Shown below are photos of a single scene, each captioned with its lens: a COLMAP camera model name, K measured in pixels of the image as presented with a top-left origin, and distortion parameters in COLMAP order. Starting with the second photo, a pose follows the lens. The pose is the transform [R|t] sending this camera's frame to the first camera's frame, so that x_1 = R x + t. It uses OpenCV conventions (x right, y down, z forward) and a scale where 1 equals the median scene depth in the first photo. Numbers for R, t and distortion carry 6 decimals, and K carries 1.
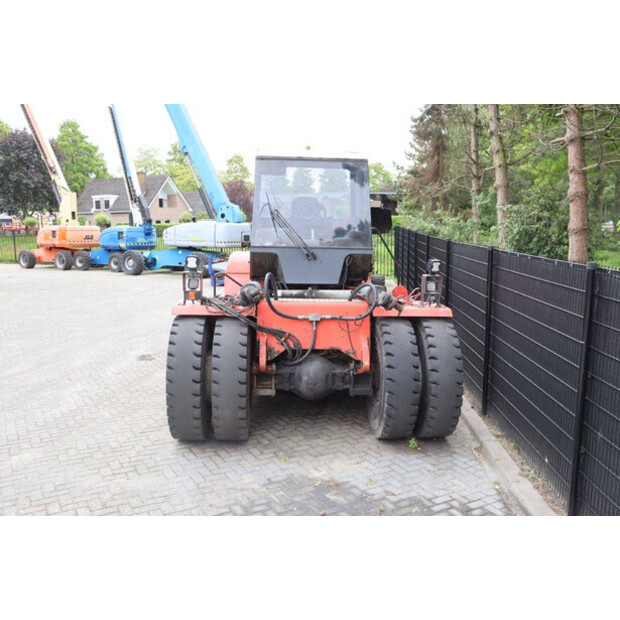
lens RADIAL K [[588.2, 0, 311.1], [0, 588.2, 310.1], [0, 0, 1]] dist [-0.074191, 0.000000]
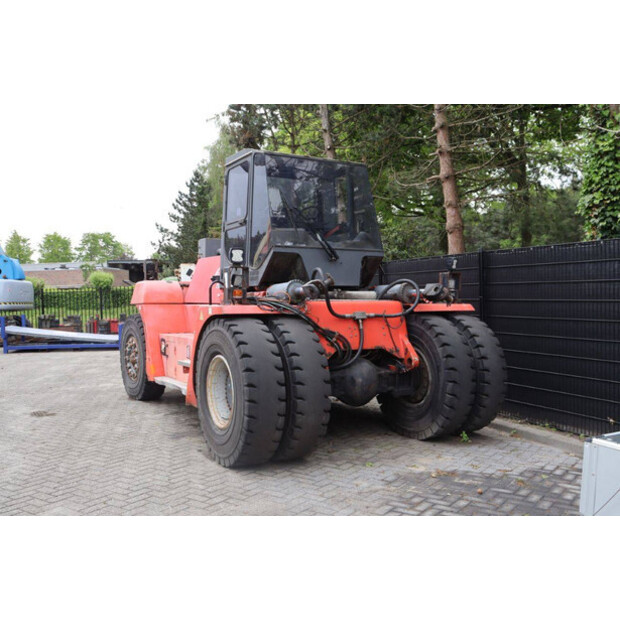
lens RADIAL K [[641.0, 0, 313.8], [0, 641.0, 311.5], [0, 0, 1]] dist [-0.047873, 0.000000]
pose [[0.897966, -0.028853, 0.439117, -0.513824], [0.087255, 0.989711, -0.113399, 0.116672], [-0.431327, 0.140144, 0.891244, 0.115032]]
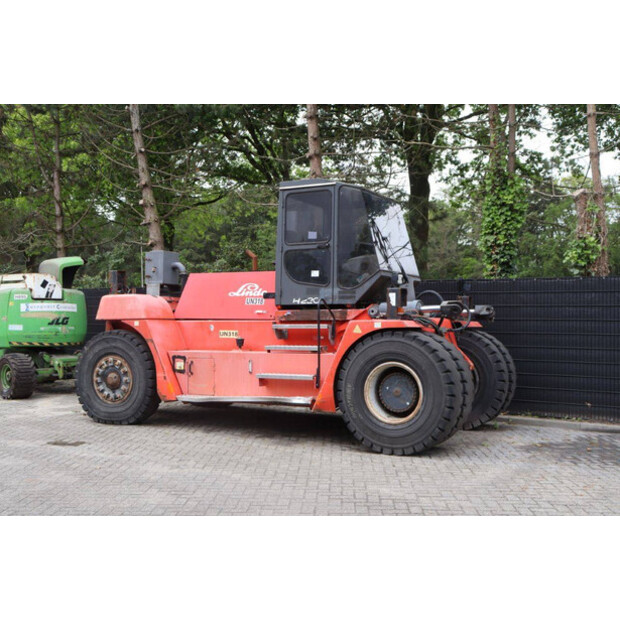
lens RADIAL K [[752.5, 0, 308.0], [0, 752.5, 309.0], [0, 0, 1]] dist [-0.000344, 0.000000]
pose [[0.532727, 0.000296, 0.846287, -1.405191], [0.135638, 0.987043, -0.085728, 0.063641], [-0.835347, 0.160458, 0.525784, 0.435220]]
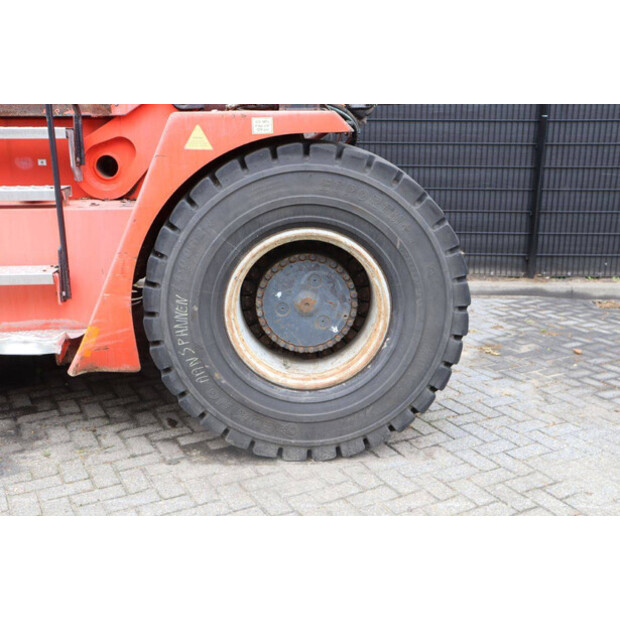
lens RADIAL K [[679.4, 0, 312.1], [0, 679.4, 313.1], [0, 0, 1]] dist [-0.006019, 0.000000]
pose [[0.026604, -0.266624, 0.963433, -0.659229], [0.161207, 0.952304, 0.259092, 0.002162], [-0.986562, 0.148419, 0.068317, 0.984353]]
